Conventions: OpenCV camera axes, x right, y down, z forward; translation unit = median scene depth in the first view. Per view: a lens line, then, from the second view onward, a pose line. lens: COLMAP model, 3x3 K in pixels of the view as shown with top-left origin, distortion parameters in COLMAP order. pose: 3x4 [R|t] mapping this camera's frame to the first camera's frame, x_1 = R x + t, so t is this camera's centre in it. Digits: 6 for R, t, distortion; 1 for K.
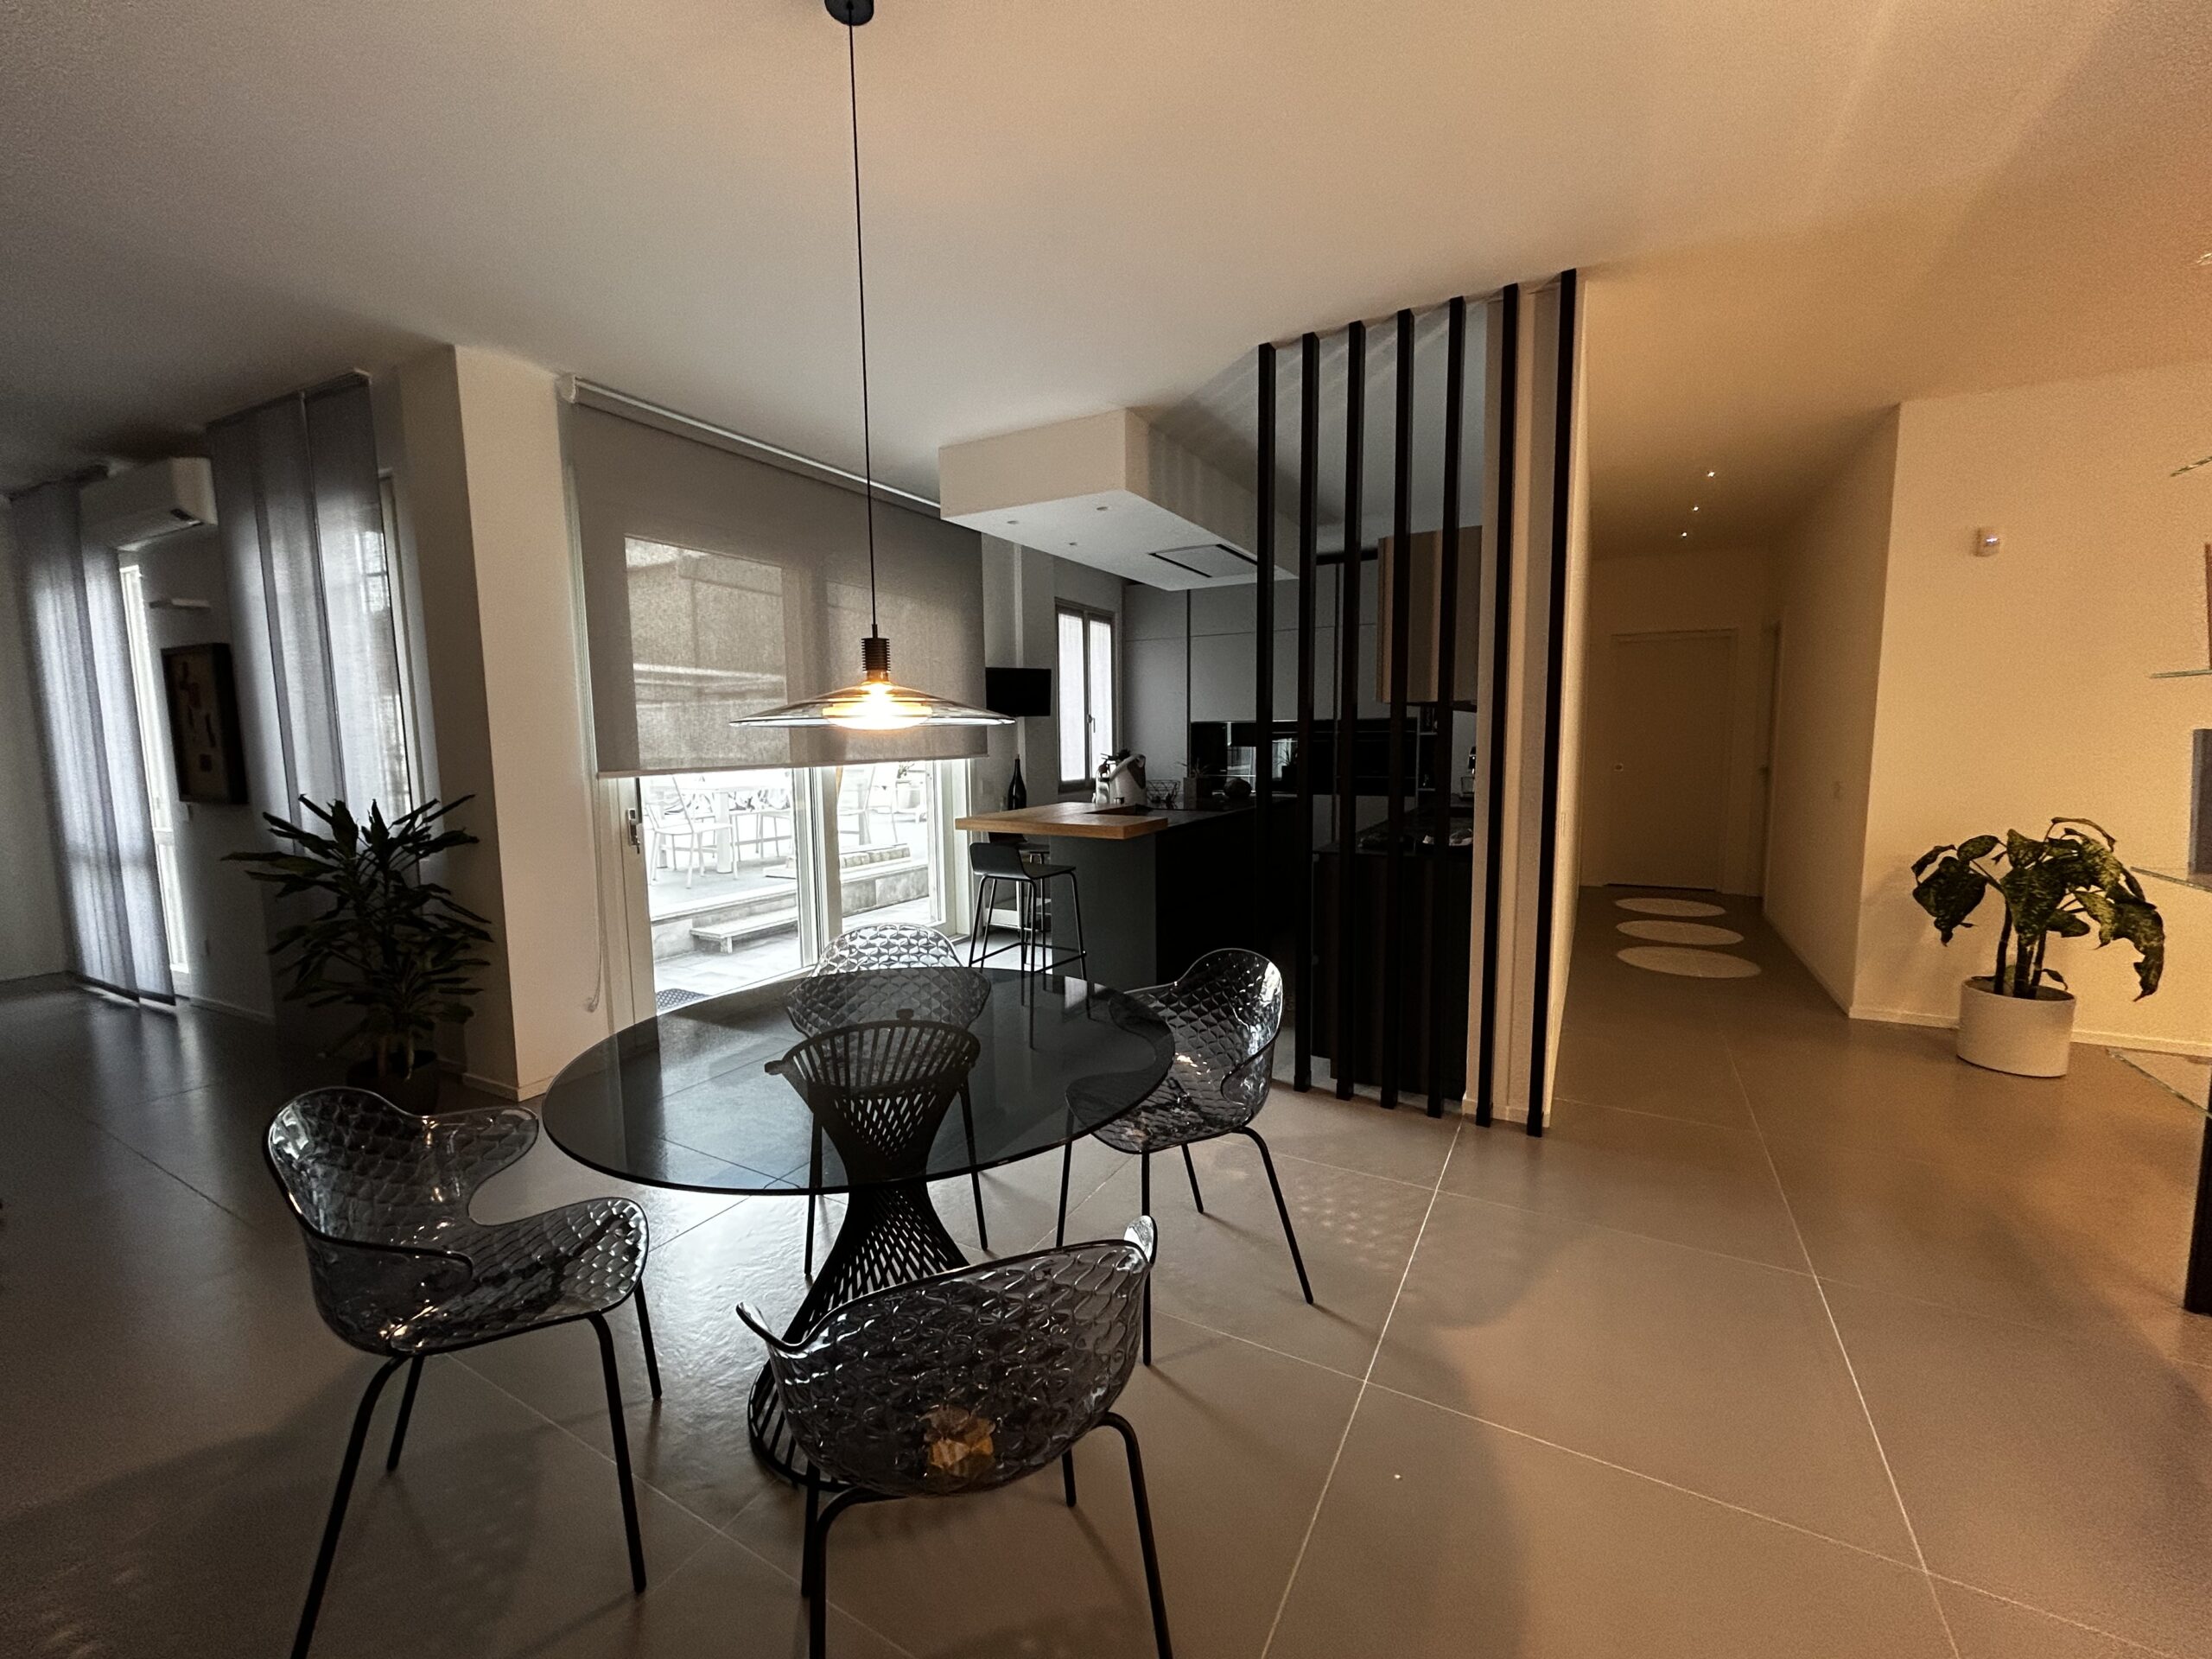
lens RADIAL K [[885.3, 0, 1112.6], [0, 885.3, 825.3], [0, 0, 1]] dist [0.003663, 0.001270]
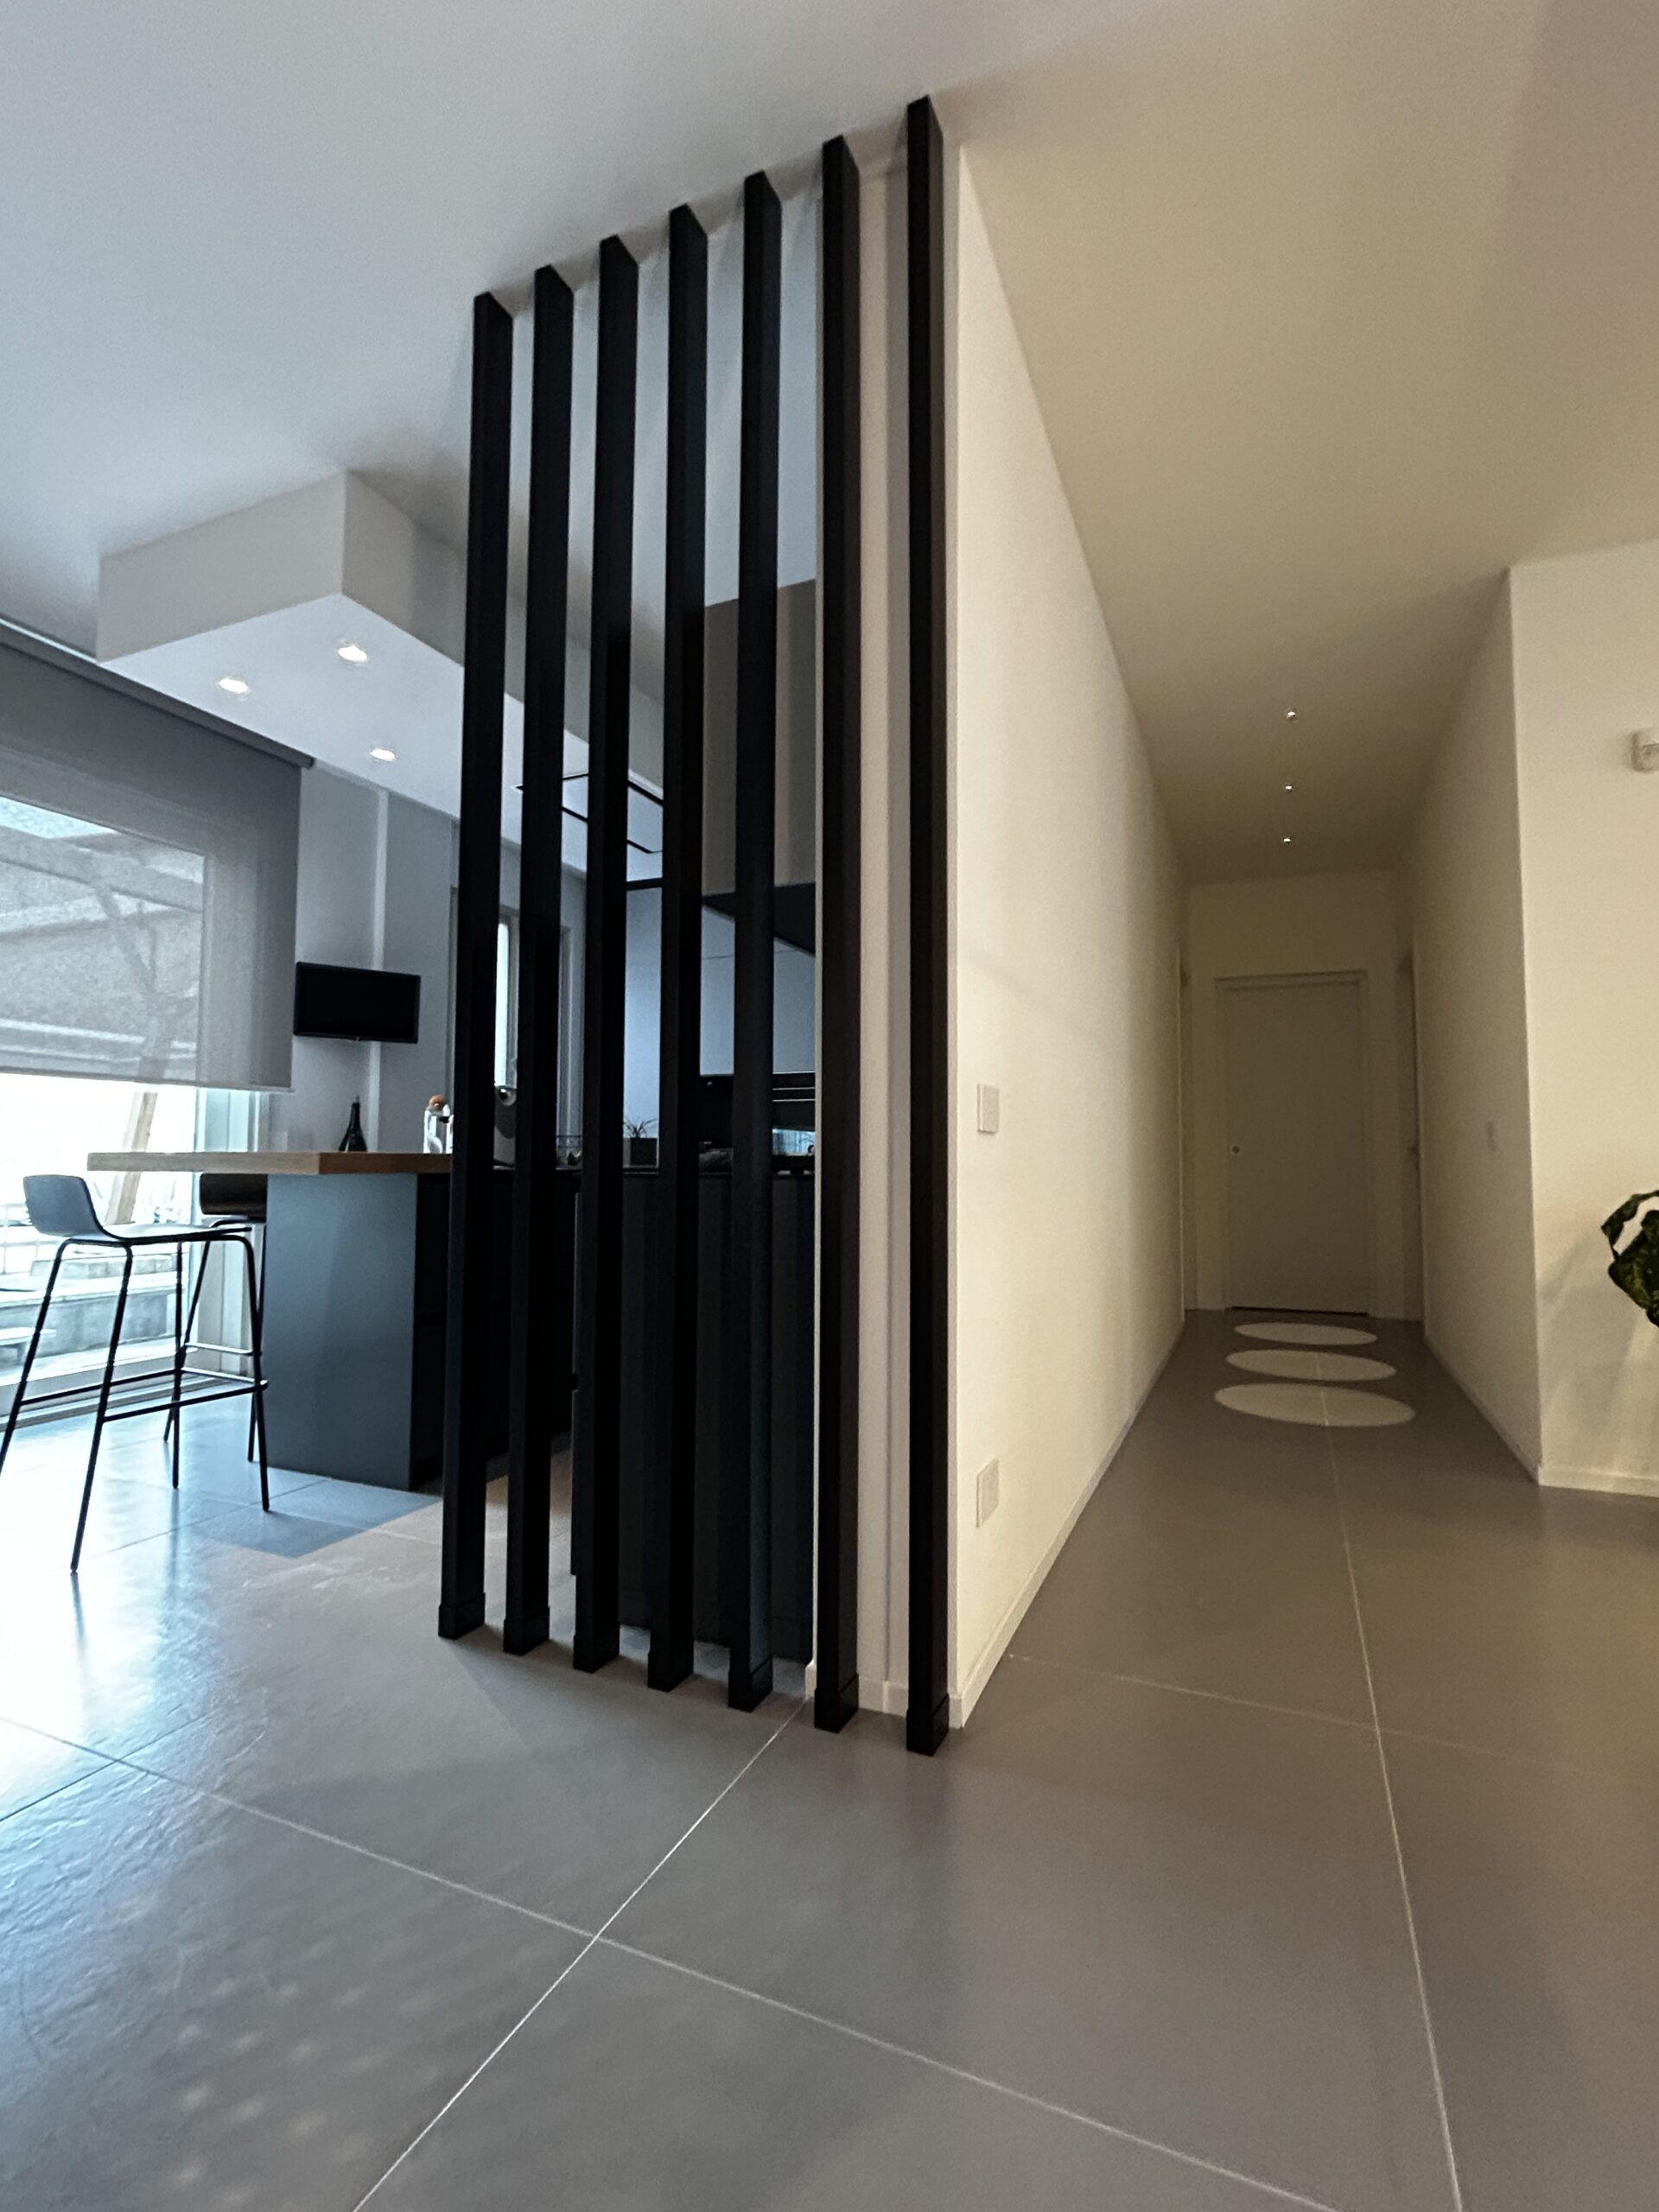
lens RADIAL K [[1028.2, 0, 831.6], [0, 1028.2, 1102.5], [0, 0, 1]] dist [-0.003781, 0.000639]
pose [[0.995514, 0.022164, 0.091982, 0.268264], [-0.007086, 0.986910, -0.161116, 0.072314], [-0.094349, 0.159741, 0.982640, 0.301590]]
